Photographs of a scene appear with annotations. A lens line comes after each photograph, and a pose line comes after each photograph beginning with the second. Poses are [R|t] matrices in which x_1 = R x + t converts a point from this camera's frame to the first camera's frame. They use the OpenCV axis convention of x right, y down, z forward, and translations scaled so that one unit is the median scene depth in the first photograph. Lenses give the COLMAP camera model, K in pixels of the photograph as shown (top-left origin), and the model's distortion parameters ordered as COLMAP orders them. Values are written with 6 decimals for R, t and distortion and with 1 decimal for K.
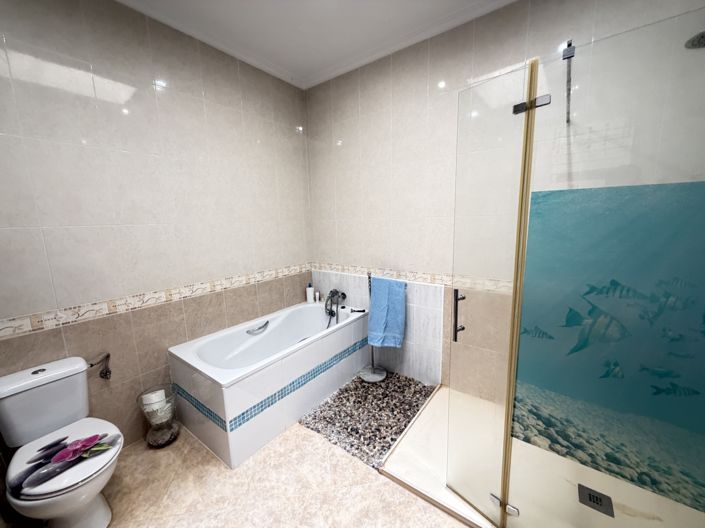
lens RADIAL K [[281.9, 0, 351.5], [0, 281.9, 265.4], [0, 0, 1]] dist [-0.000363, 0.000180]
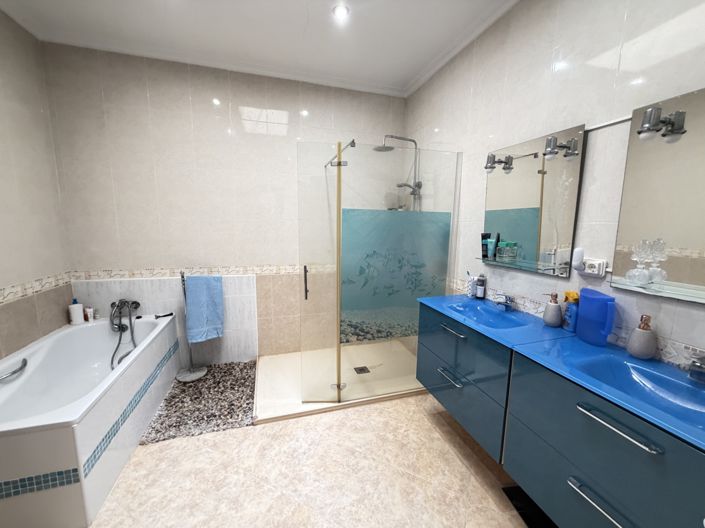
lens RADIAL K [[281.9, 0, 351.5], [0, 281.9, 265.4], [0, 0, 1]] dist [-0.000363, 0.000180]
pose [[0.589214, -0.088492, 0.803116, -0.383114], [0.101104, 0.994247, 0.035376, 0.027587], [-0.801626, 0.060354, 0.594771, -0.074364]]
